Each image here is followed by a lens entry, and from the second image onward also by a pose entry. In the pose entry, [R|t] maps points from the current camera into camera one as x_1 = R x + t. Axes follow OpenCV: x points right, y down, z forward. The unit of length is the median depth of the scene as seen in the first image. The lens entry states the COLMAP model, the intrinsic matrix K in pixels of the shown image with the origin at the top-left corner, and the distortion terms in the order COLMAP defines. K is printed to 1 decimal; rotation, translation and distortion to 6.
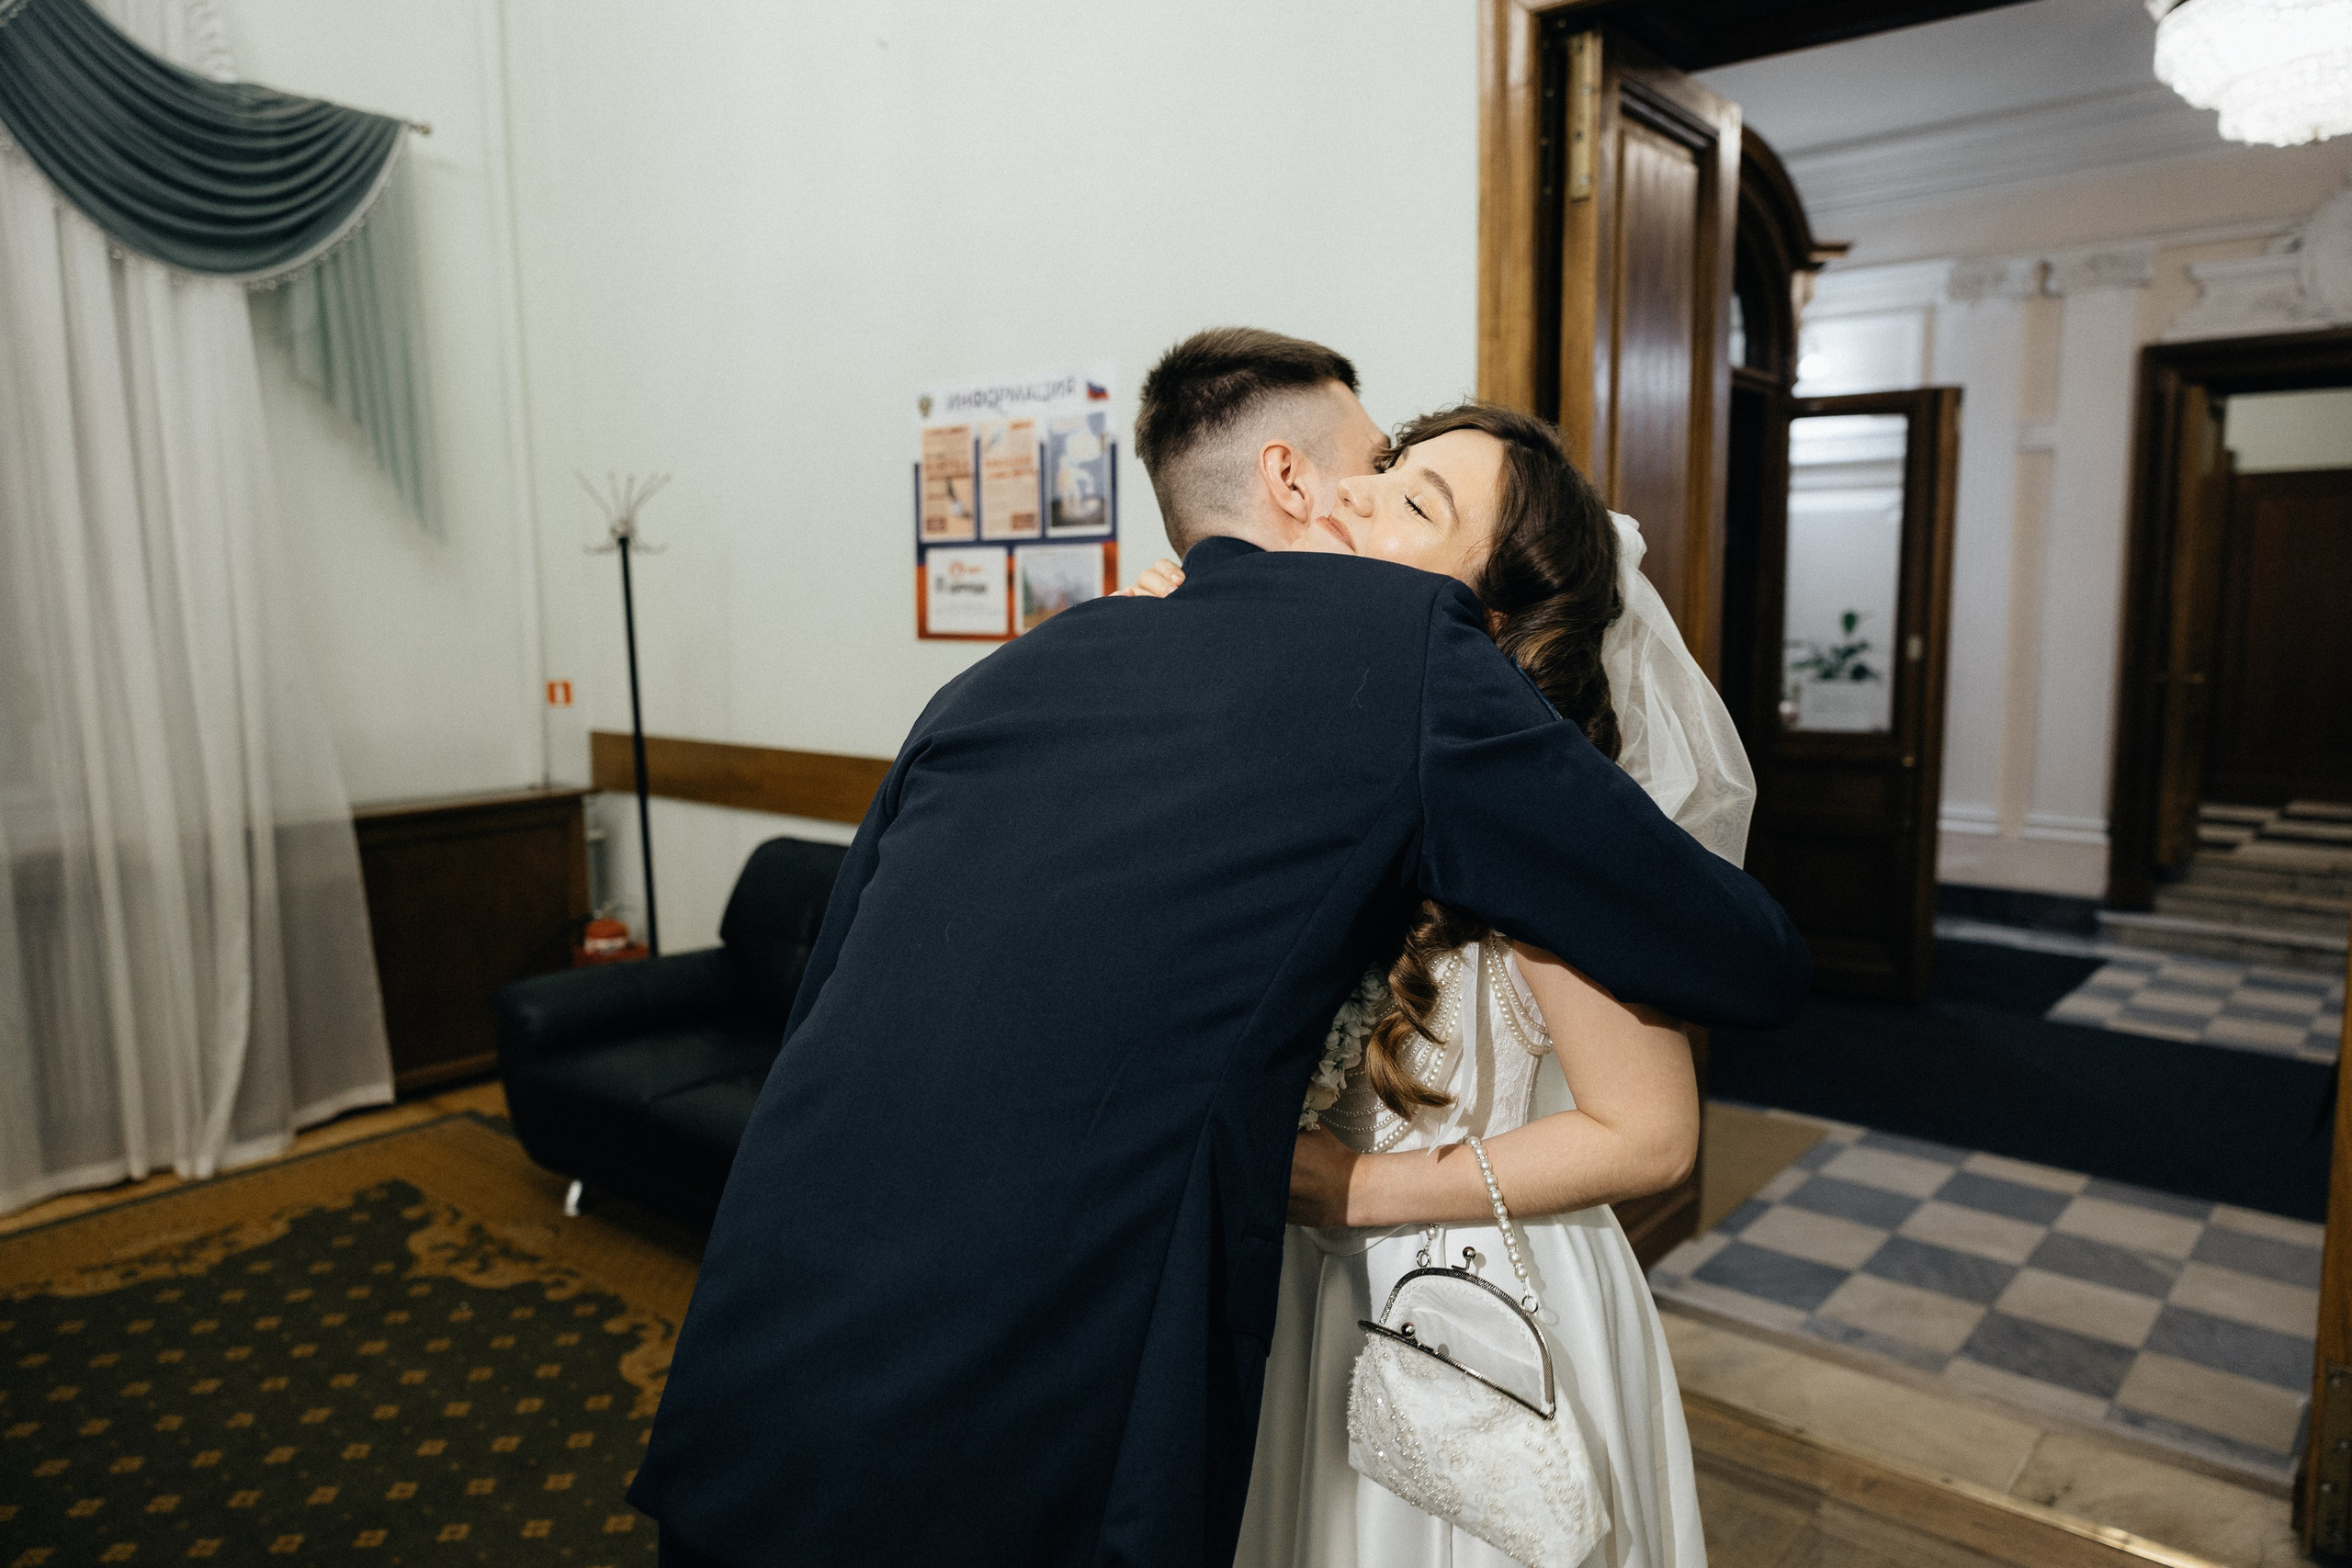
lens RADIAL K [[1560.4, 0, 1187.2], [0, 1560.4, 785.5], [0, 0, 1]] dist [0.001276, 0.003981]
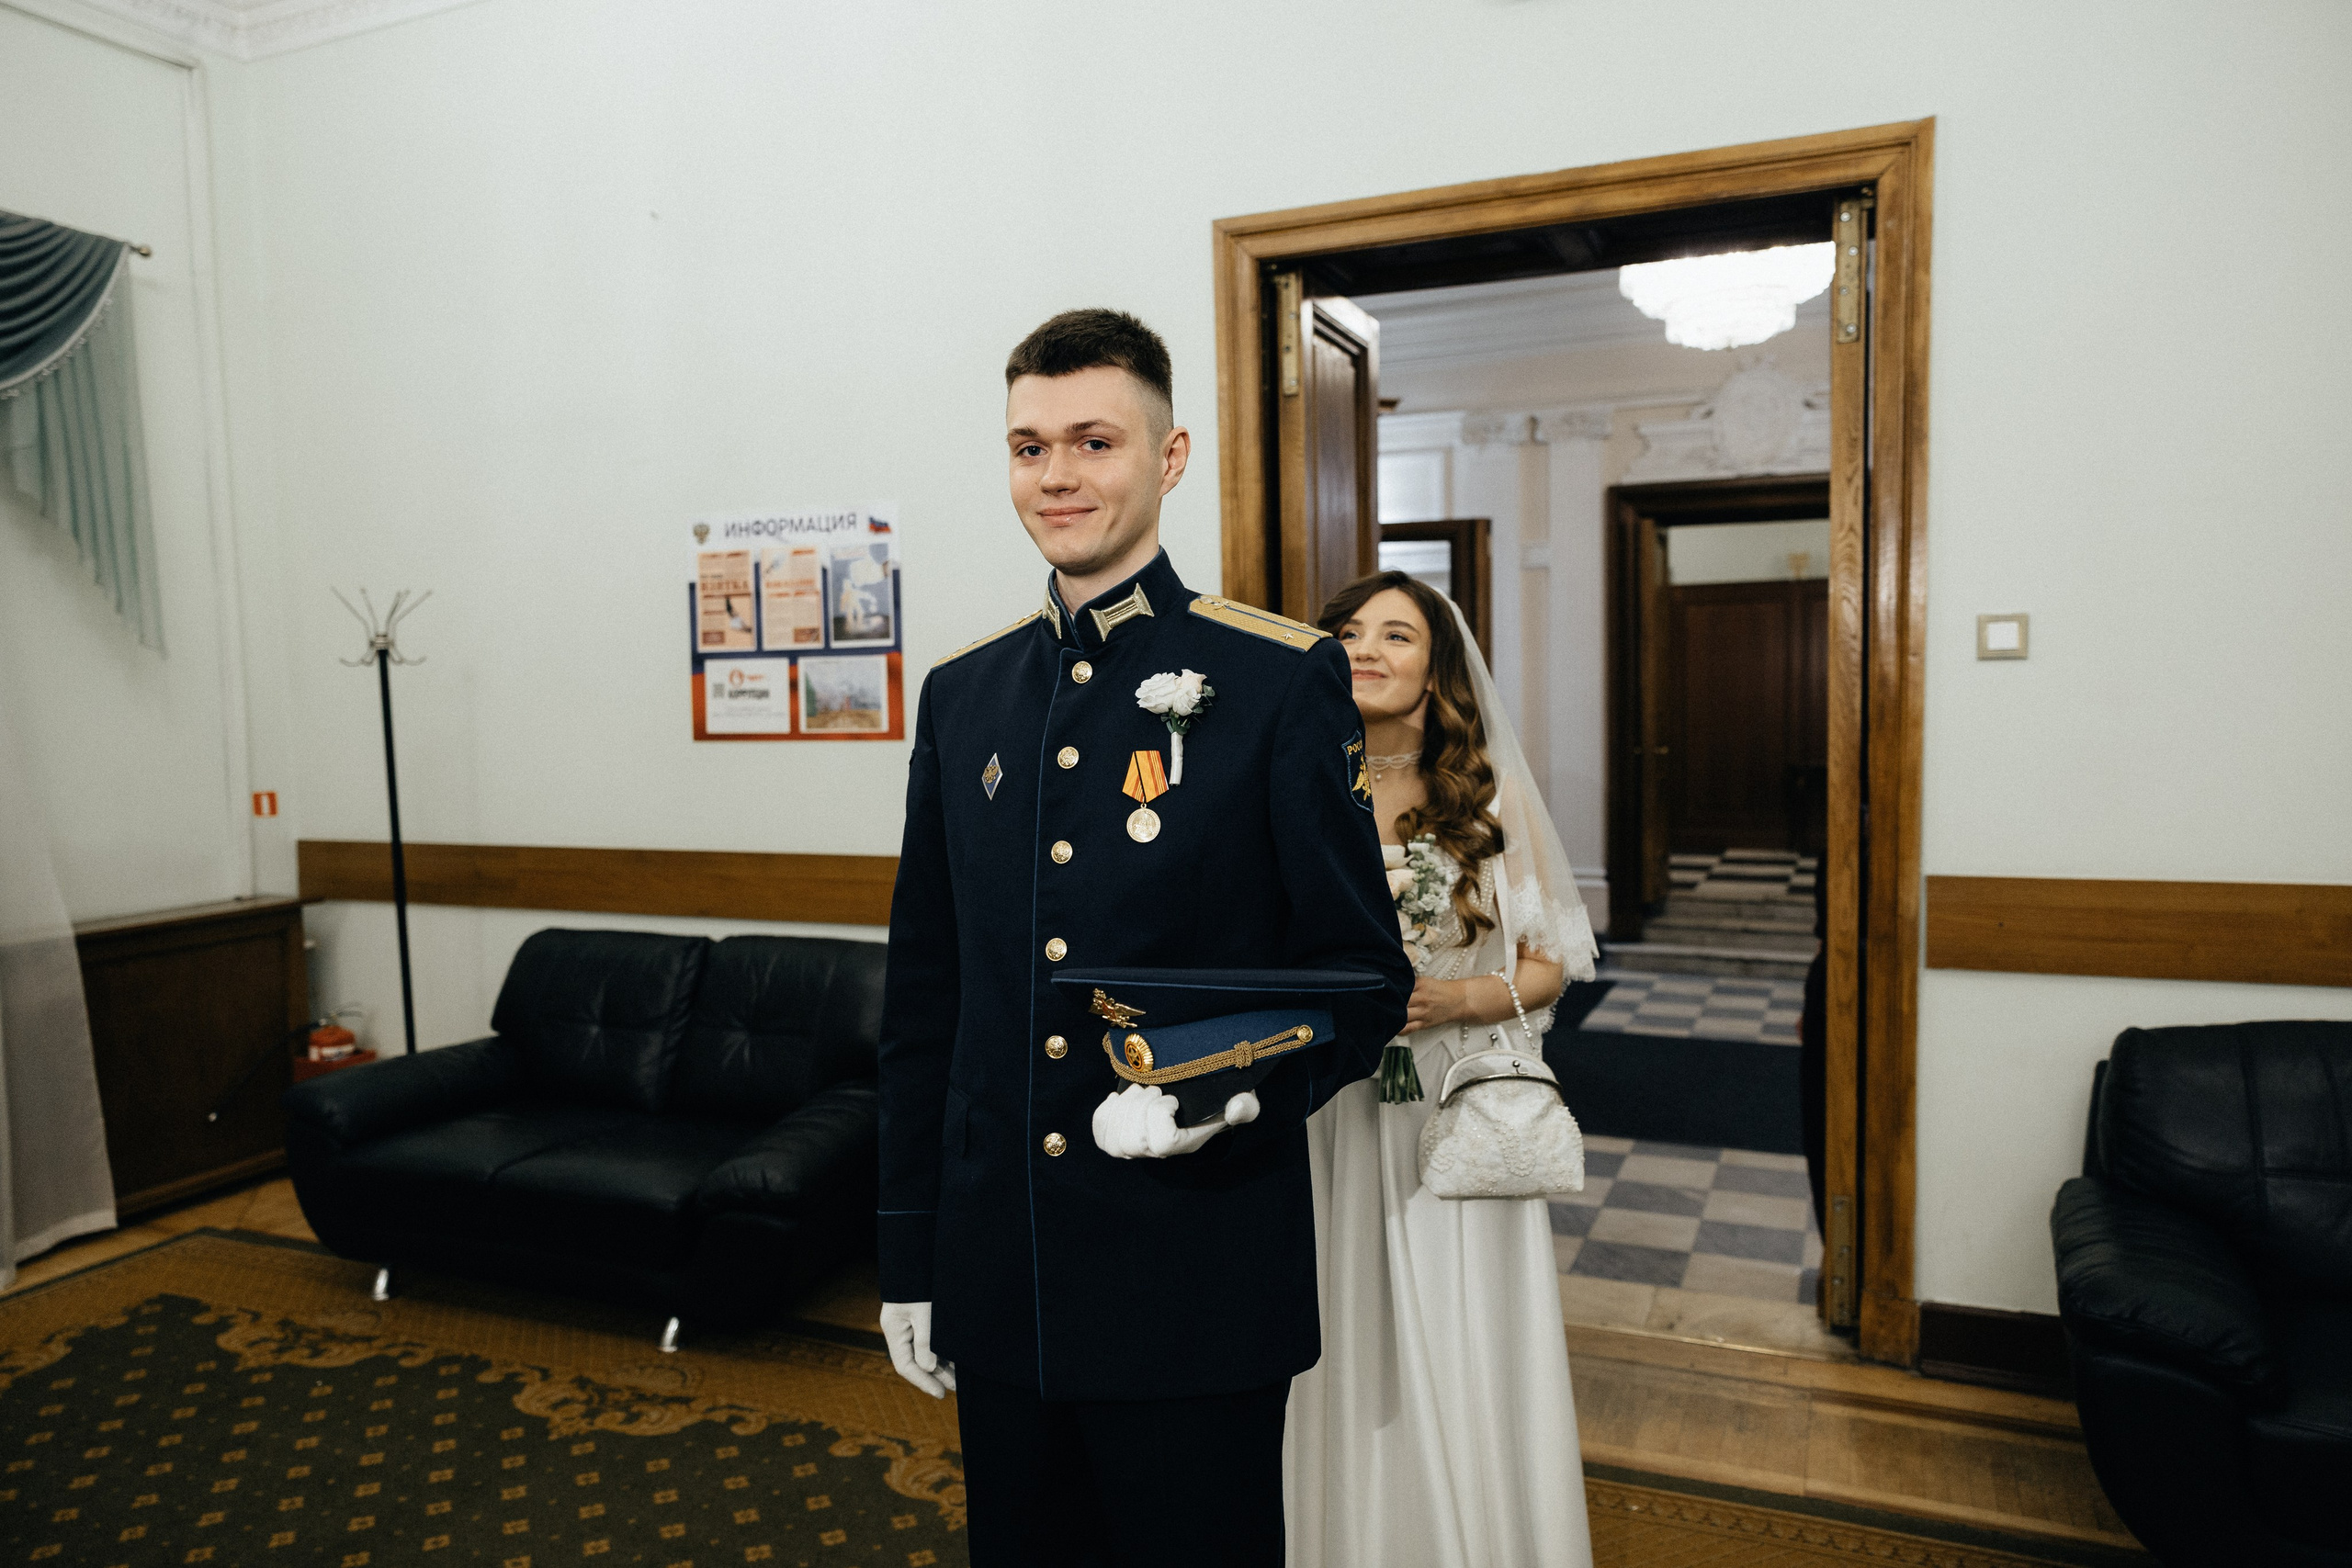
lens RADIAL K [[1564.2, 0, 1186.2], [0, 1564.2, 789.5], [0, 0, 1]] dist [0.011149, -0.005450]
pose [[0.955593, -0.032499, 0.292891, -0.156626], [0.049937, 0.997384, -0.052257, 0.016087], [-0.290427, 0.064562, 0.954717, -0.150409]]
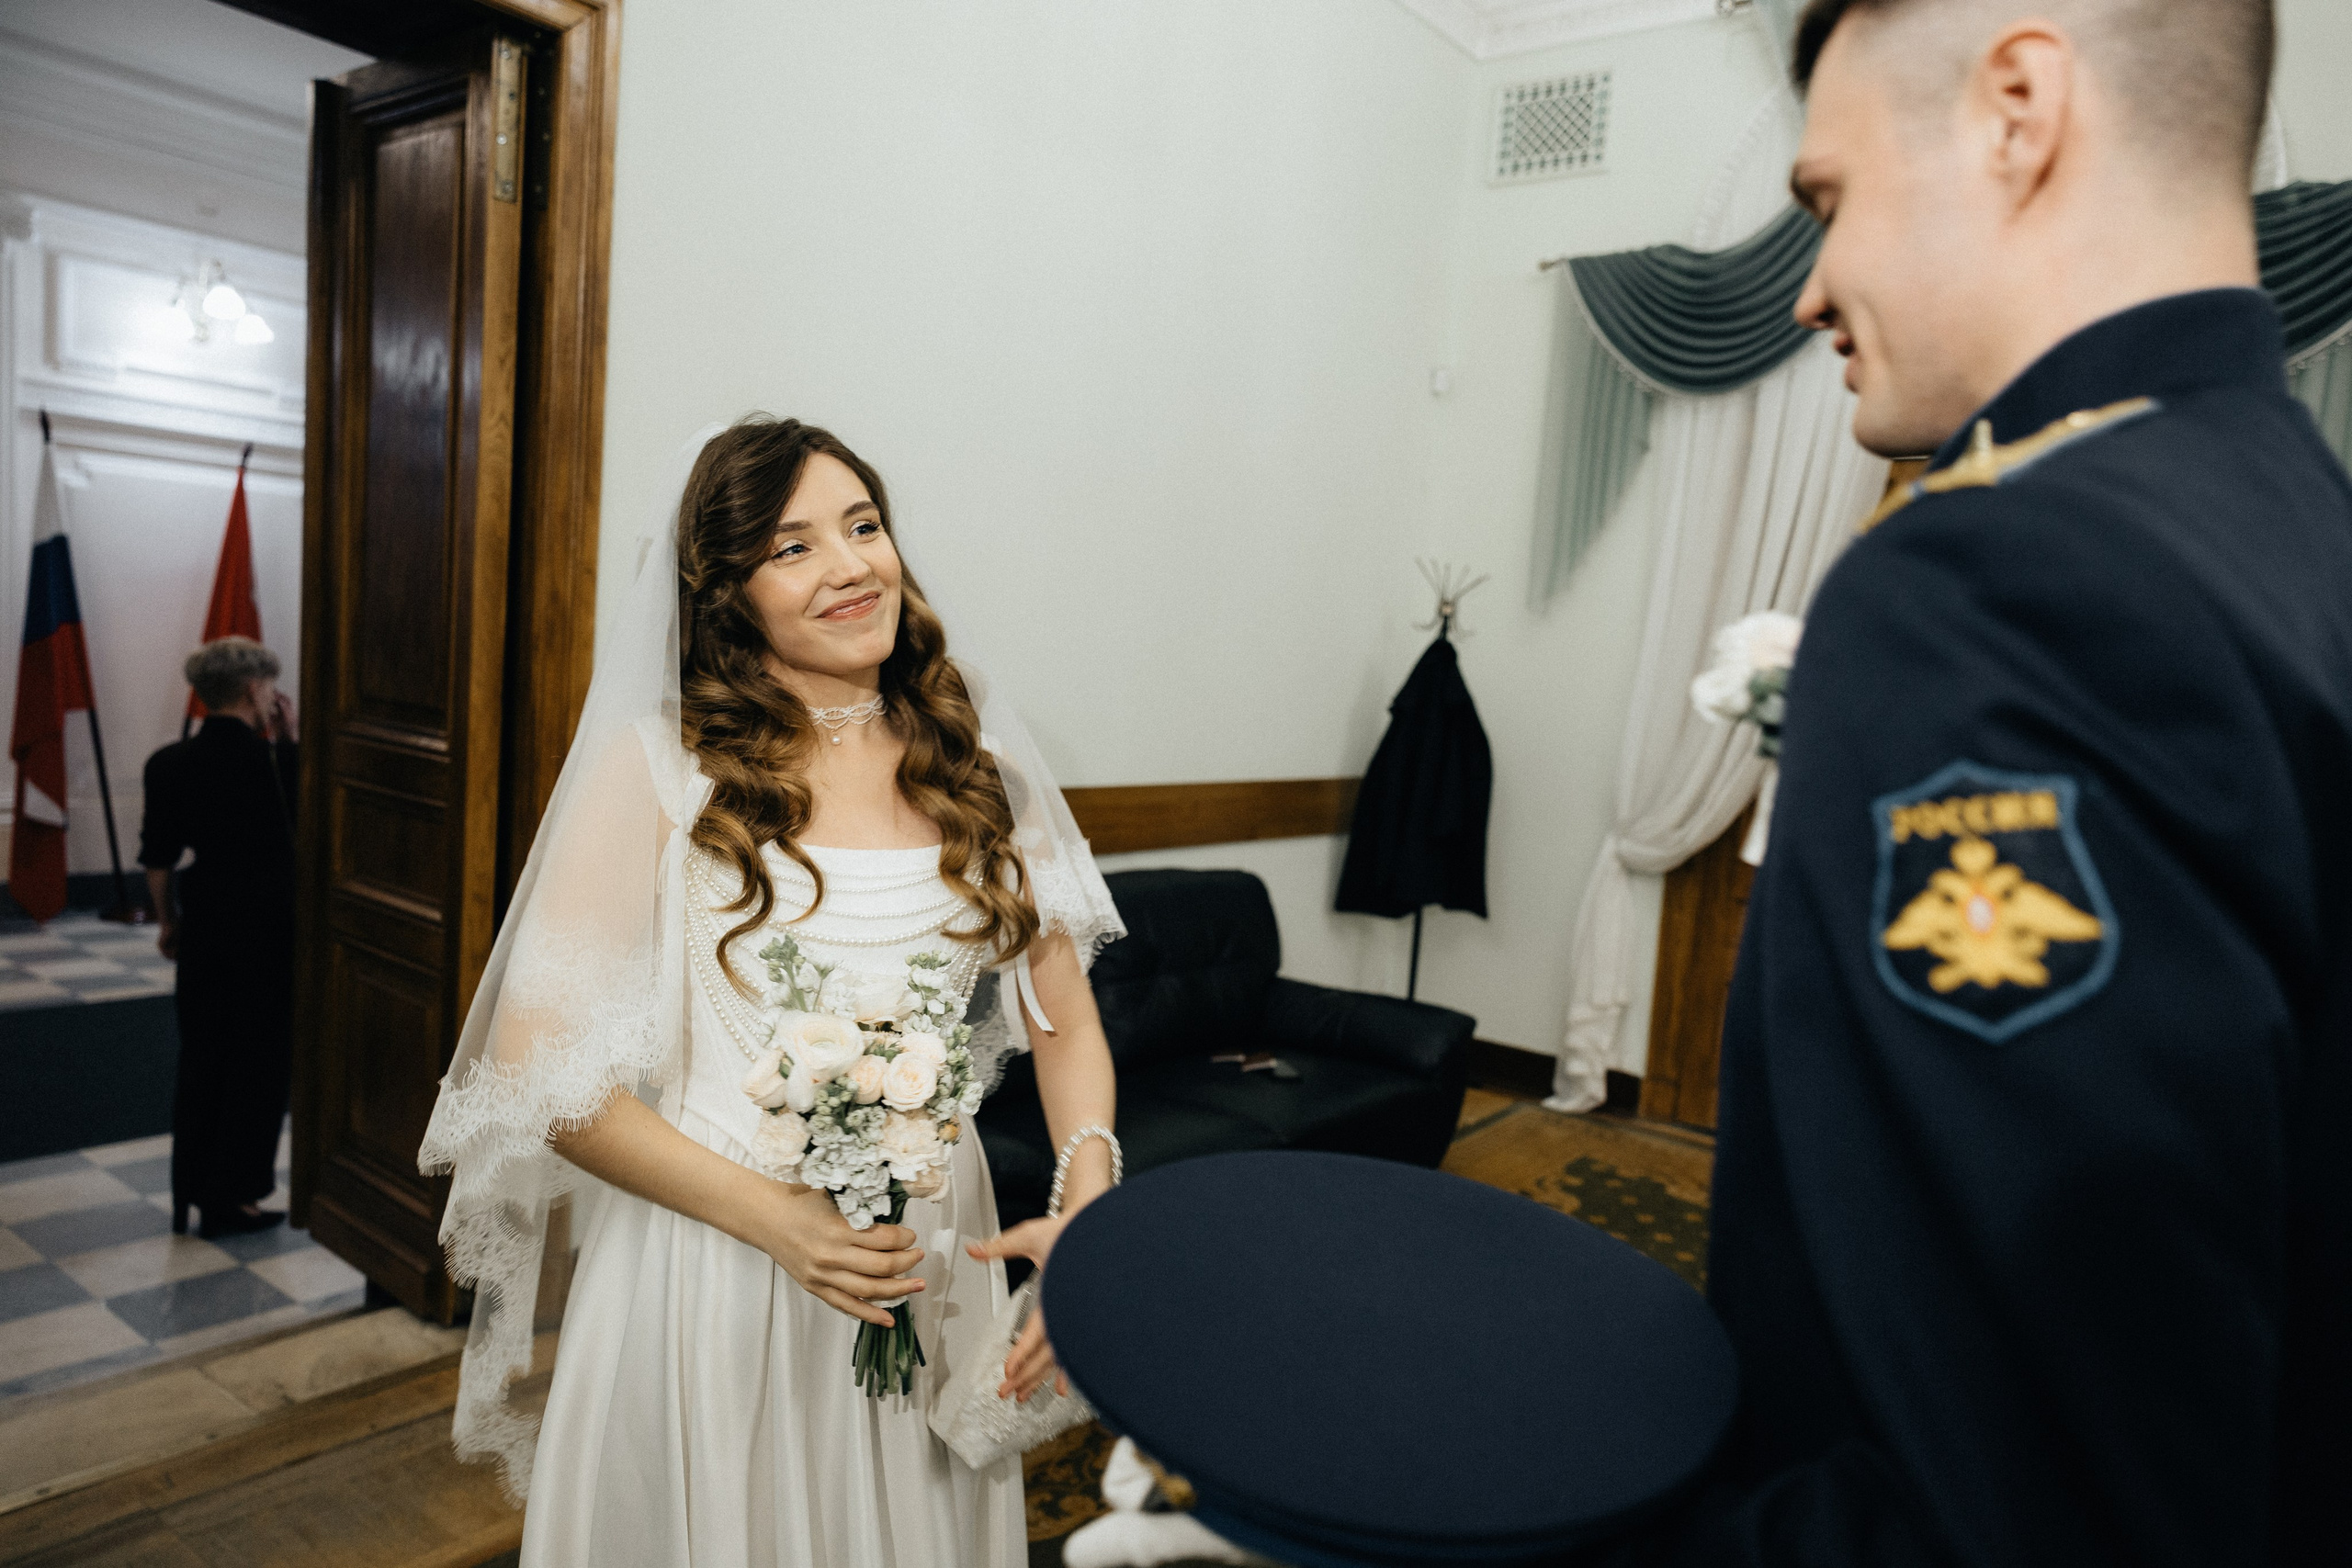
lens RADIAL K [[1546.6, 0, 1150.3], [0, 1546.6, 787.4], [0, 0, 1]] dist [-0.000427, 0.005523]
pose [[-0.040965, -0.095733, 0.994564, -0.308602], [0.038746, 0.994498, 0.097323, -0.032337], [-0.998409, 0.042523, -0.037030, 0.245280]]
